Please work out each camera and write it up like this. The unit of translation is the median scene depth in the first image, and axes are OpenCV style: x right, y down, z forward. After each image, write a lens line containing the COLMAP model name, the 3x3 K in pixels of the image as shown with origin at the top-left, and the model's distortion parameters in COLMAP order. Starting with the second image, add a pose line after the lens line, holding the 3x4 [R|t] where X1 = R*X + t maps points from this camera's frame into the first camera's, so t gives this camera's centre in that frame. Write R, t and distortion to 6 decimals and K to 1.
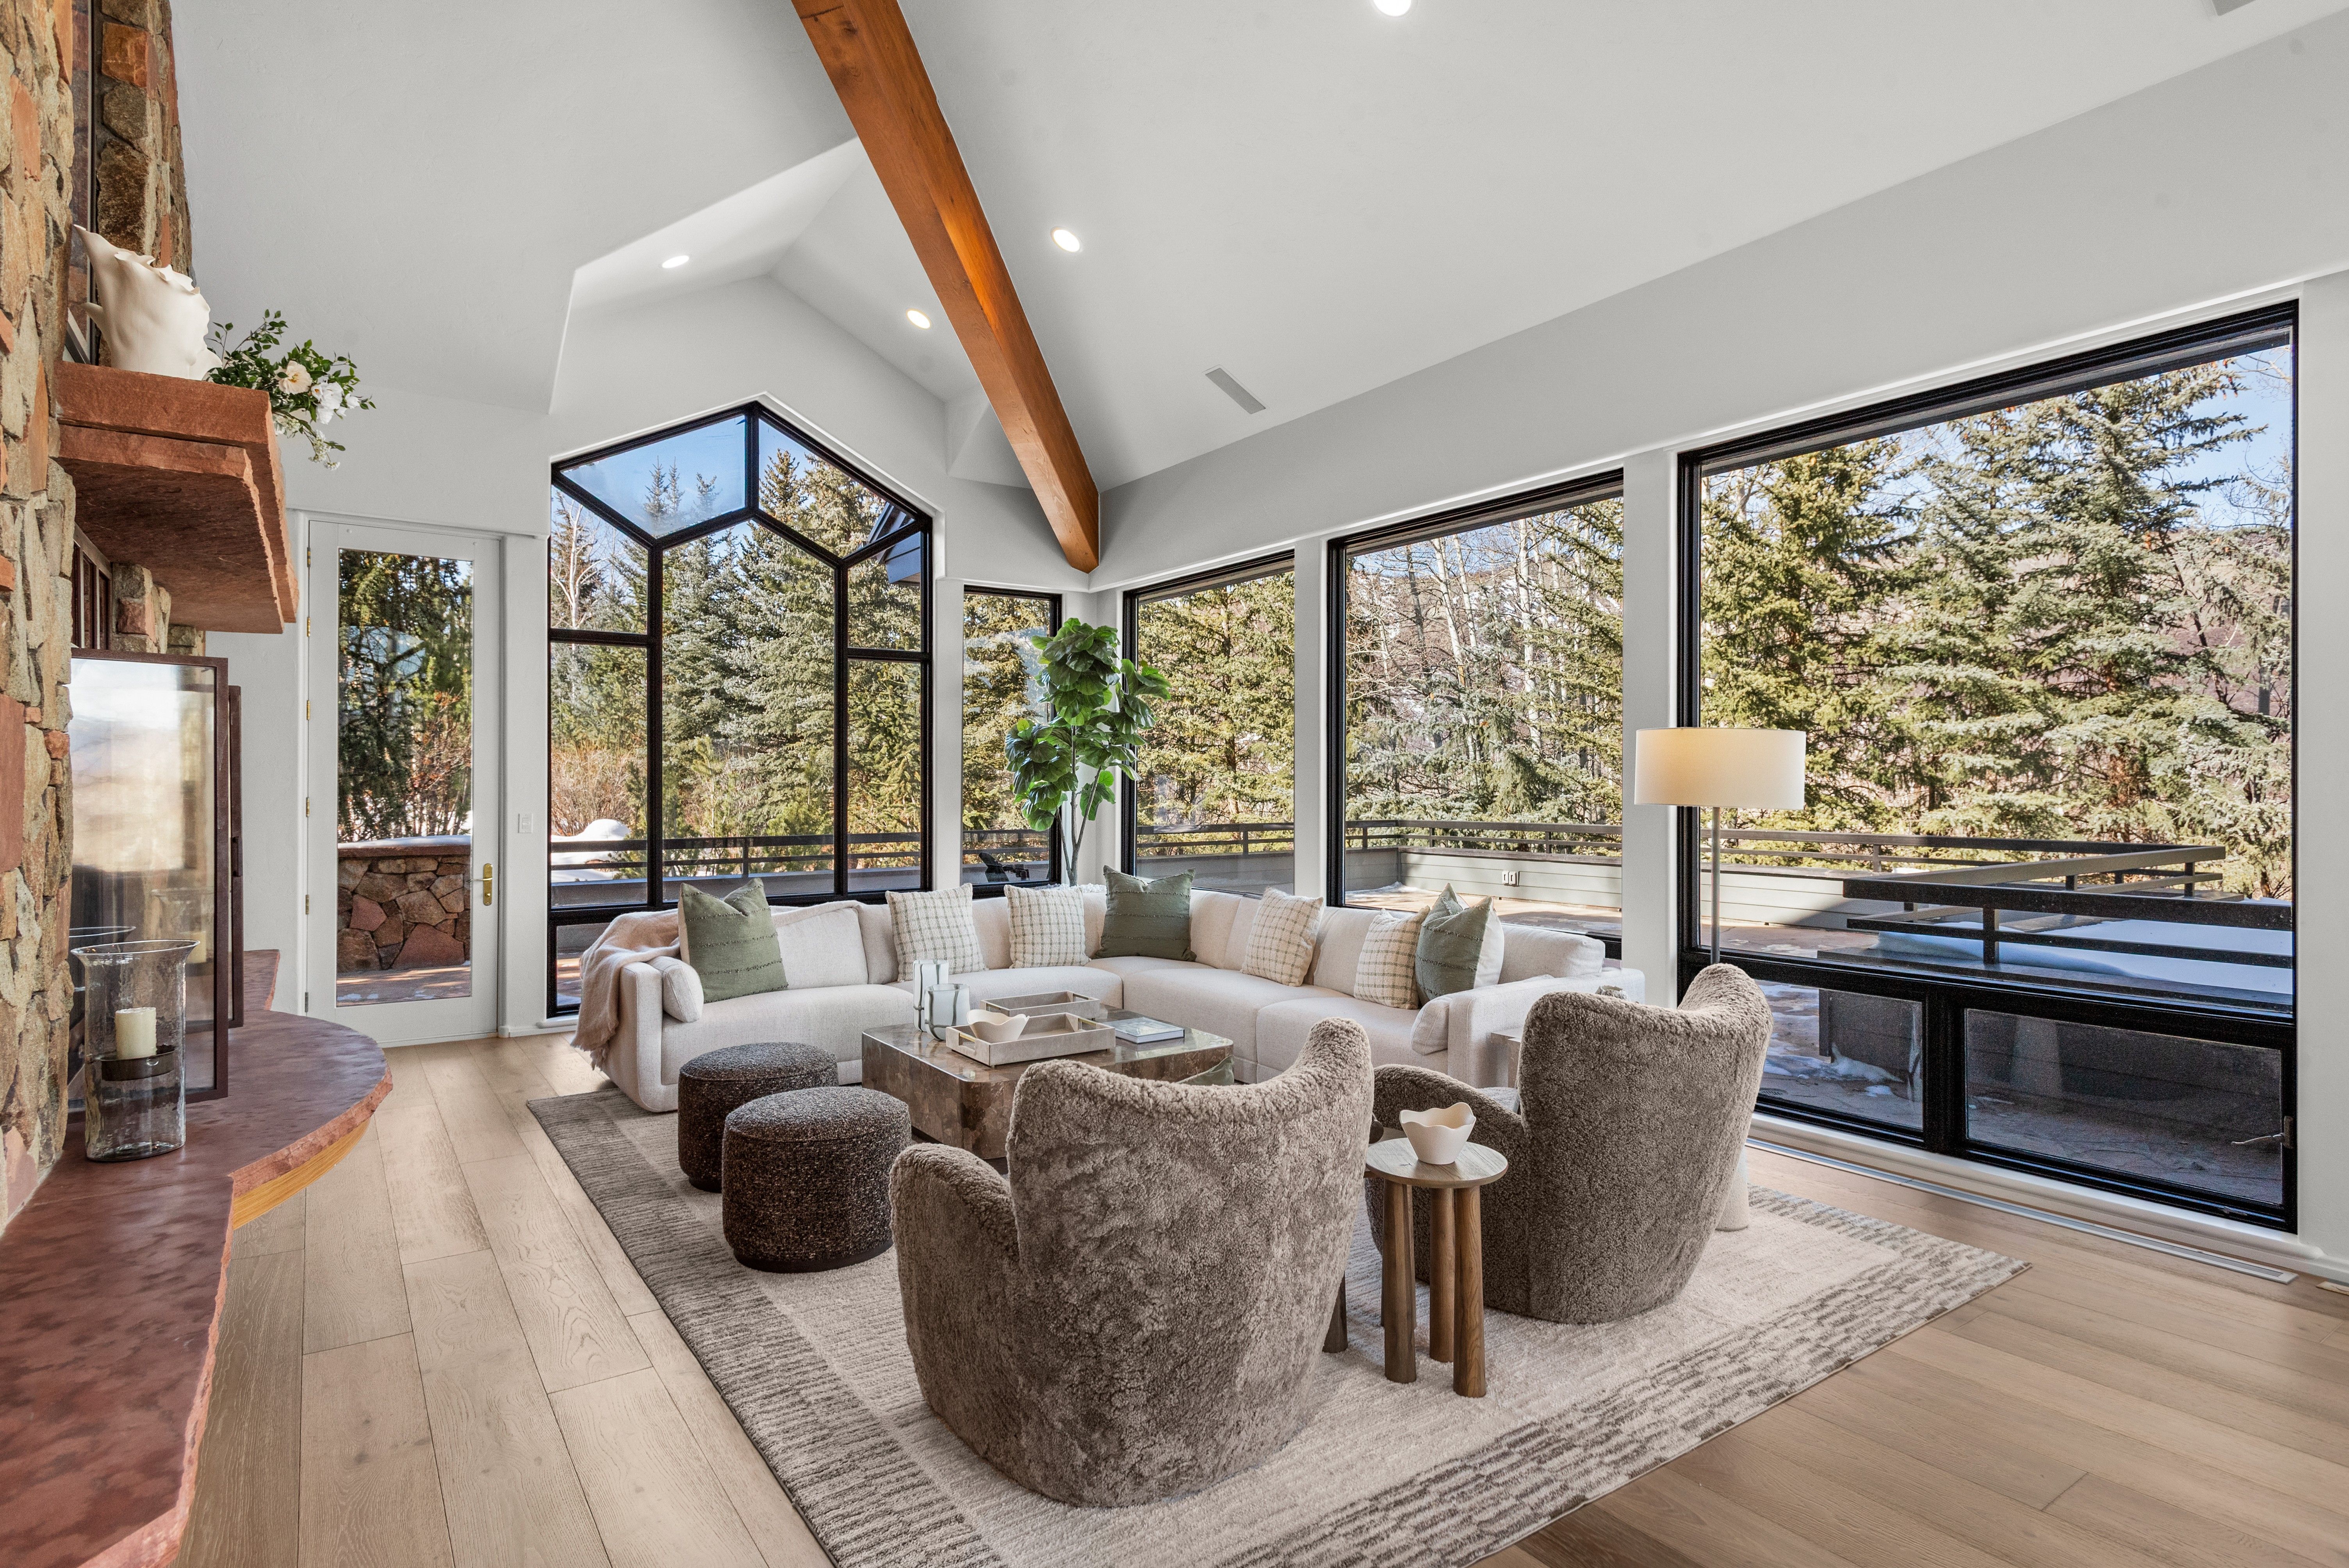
lens RADIAL K [[1224.5, 0, 1172.1], [0, 1224.5, 776.5], [0, 0, 1]] dist [0.017063, -0.003148]
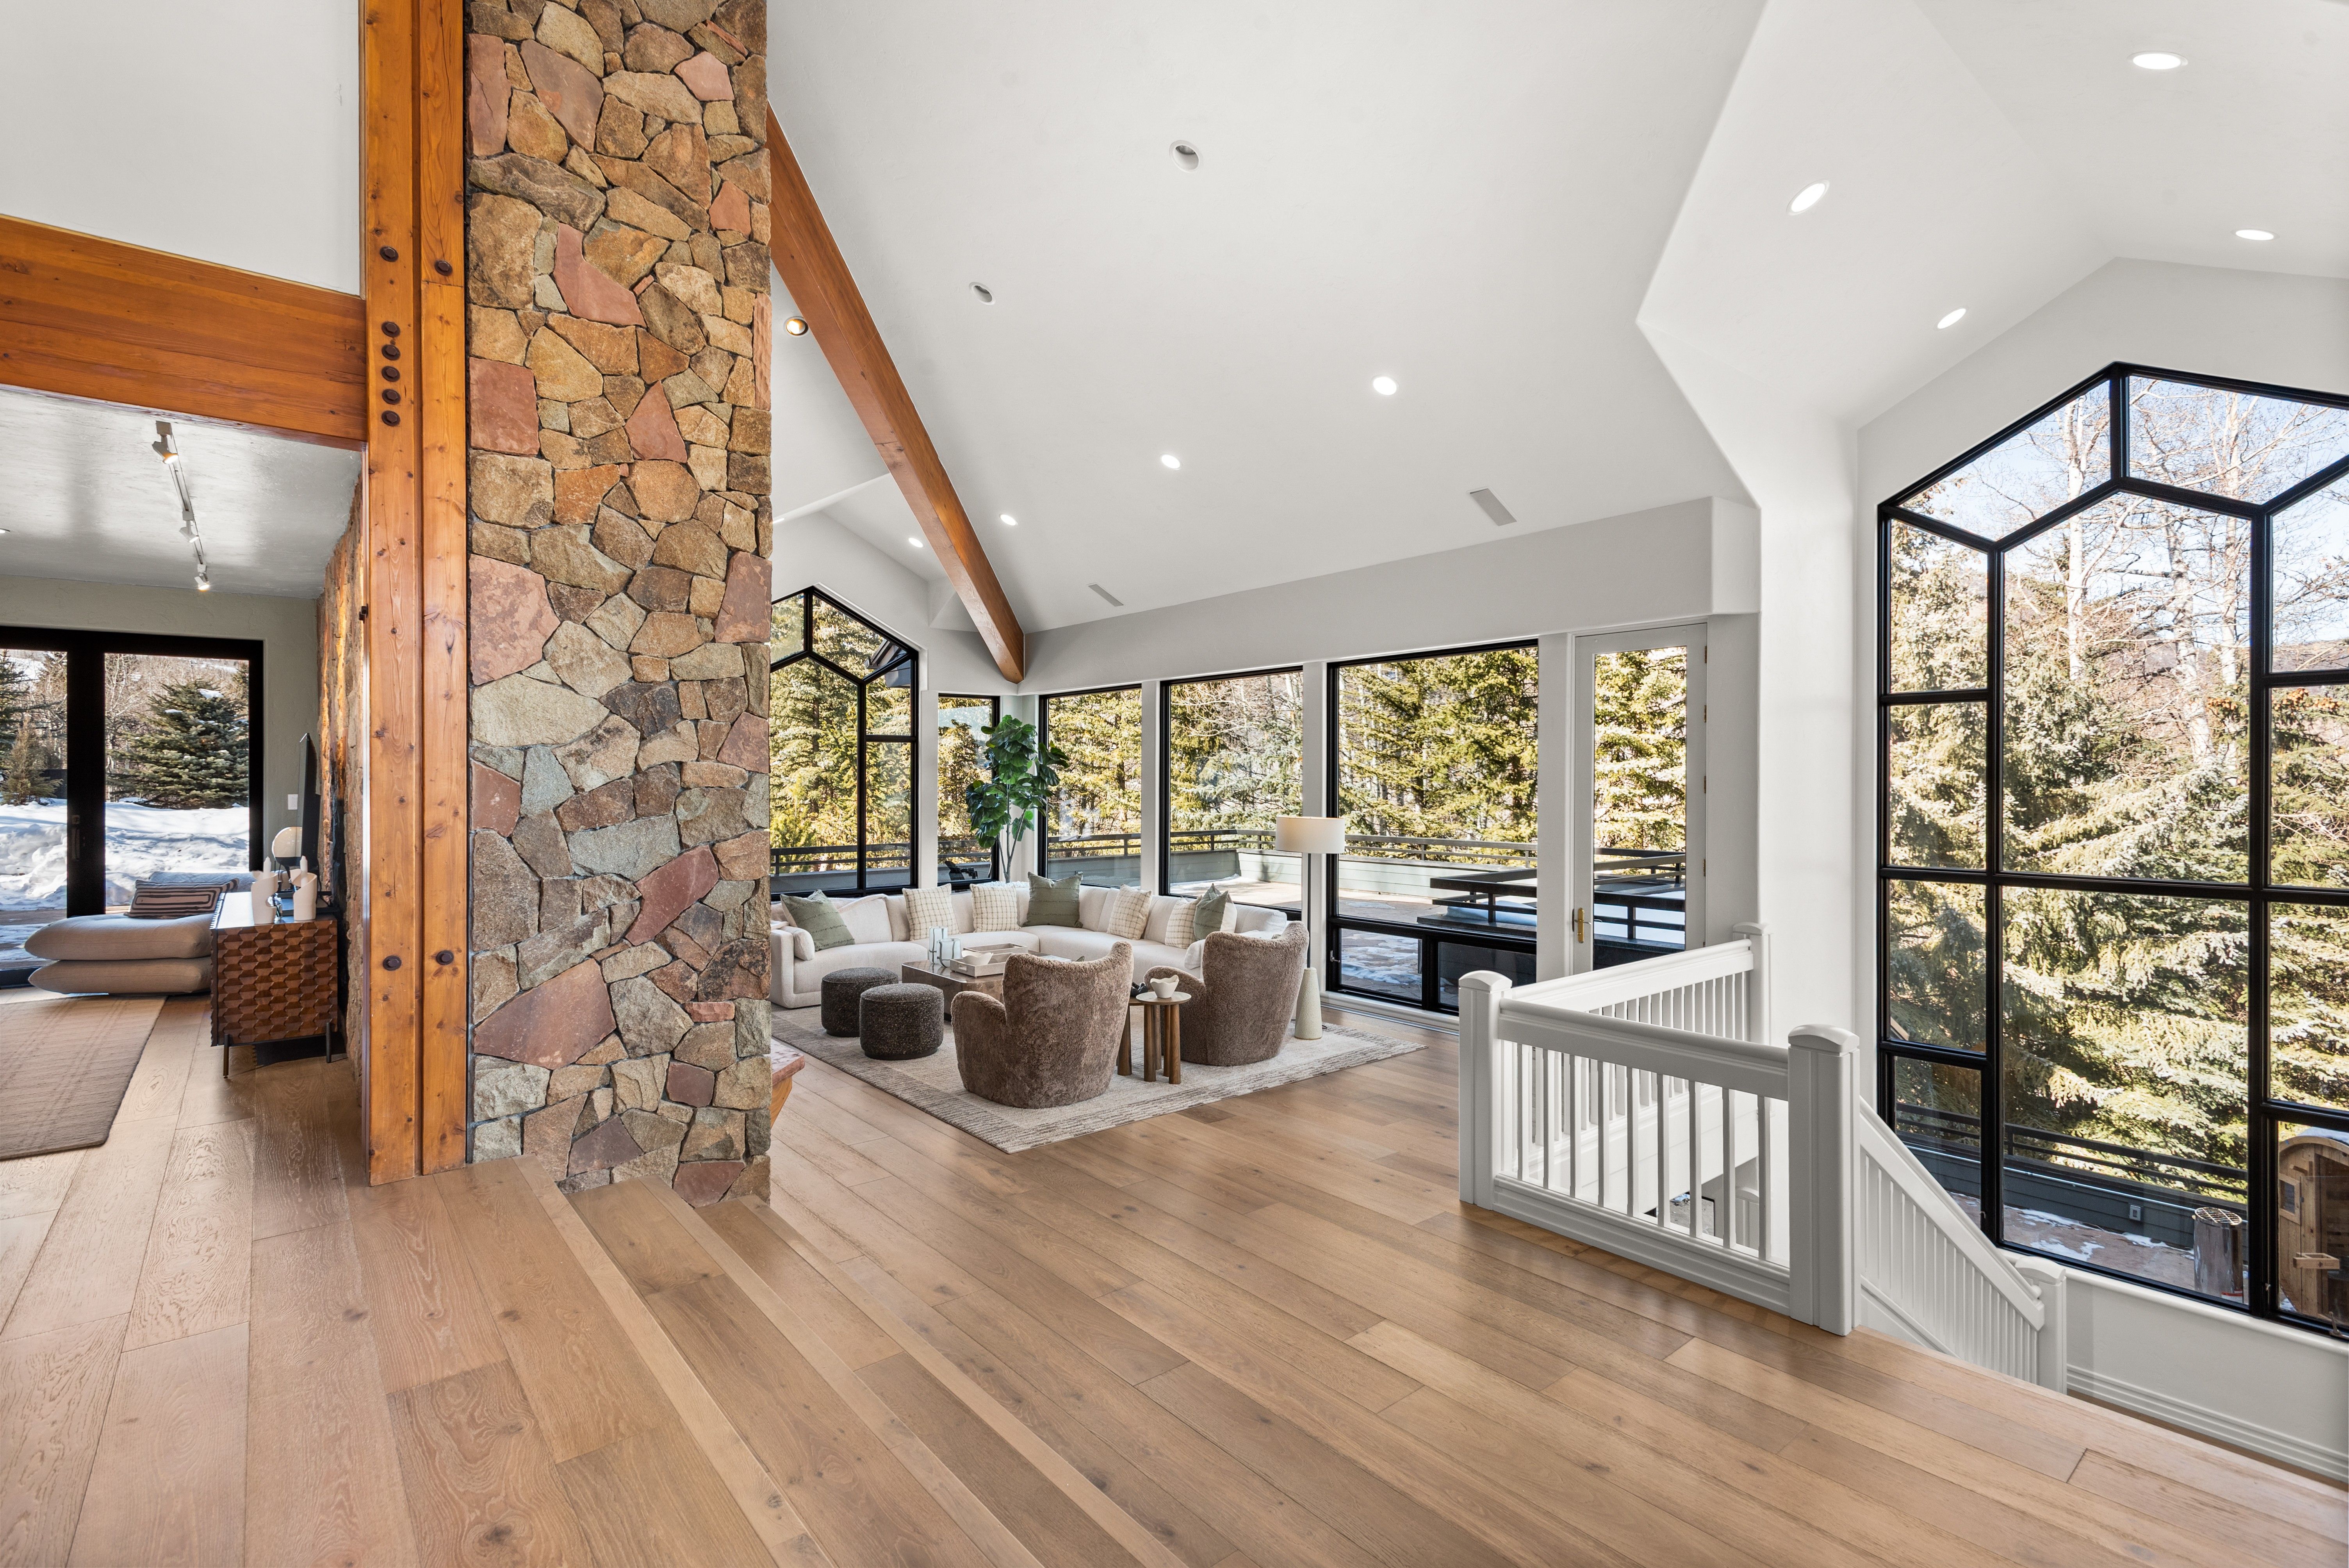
lens RADIAL K [[1092.6, 0, 1175.2], [0, 1092.6, 776.1], [0, 0, 1]] dist [0.011732, -0.003772]
pose [[0.996261, 0.001230, 0.086387, 0.015900], [-0.001477, 0.999995, 0.002800, -0.063041], [-0.086383, -0.002918, 0.996258, -0.513384]]
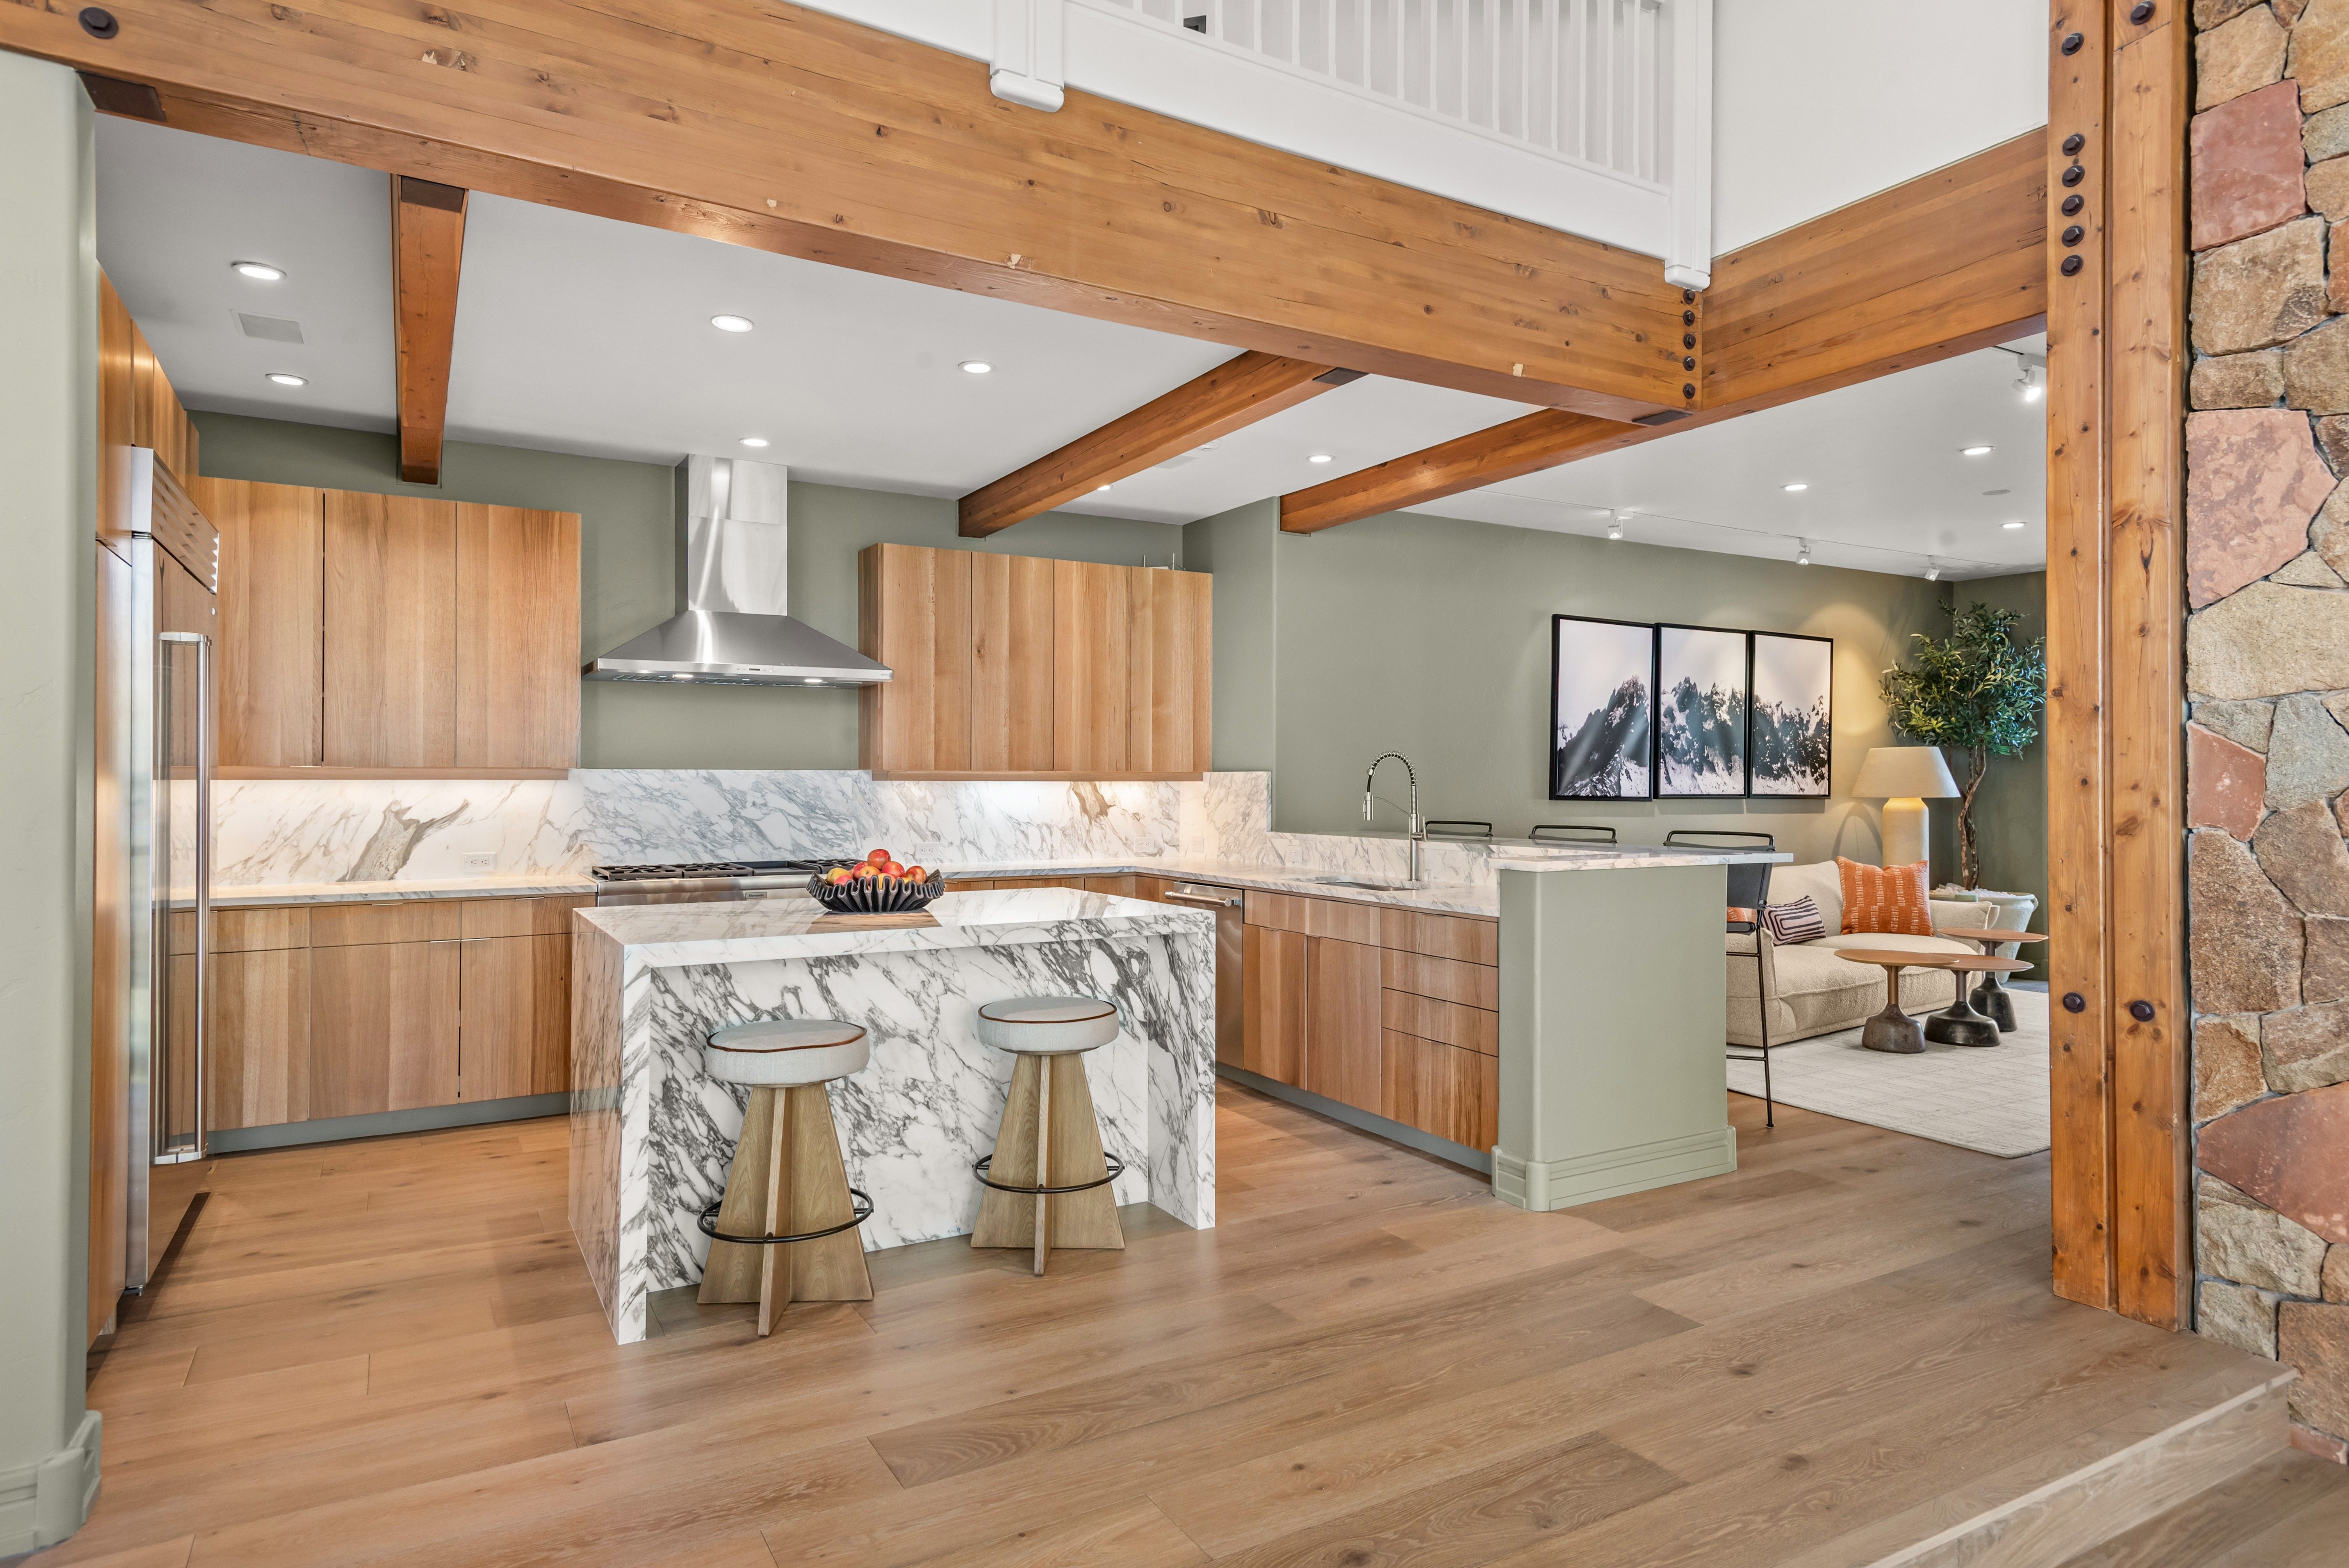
lens RADIAL K [[1317.4, 0, 1175.6], [0, 1317.4, 767.6], [0, 0, 1]] dist [0.031981, -0.009295]
pose [[-0.086643, -0.008140, -0.996206, 0.177121], [0.003219, 0.999959, -0.008451, -0.051947], [0.996234, -0.003939, -0.086613, -0.246133]]
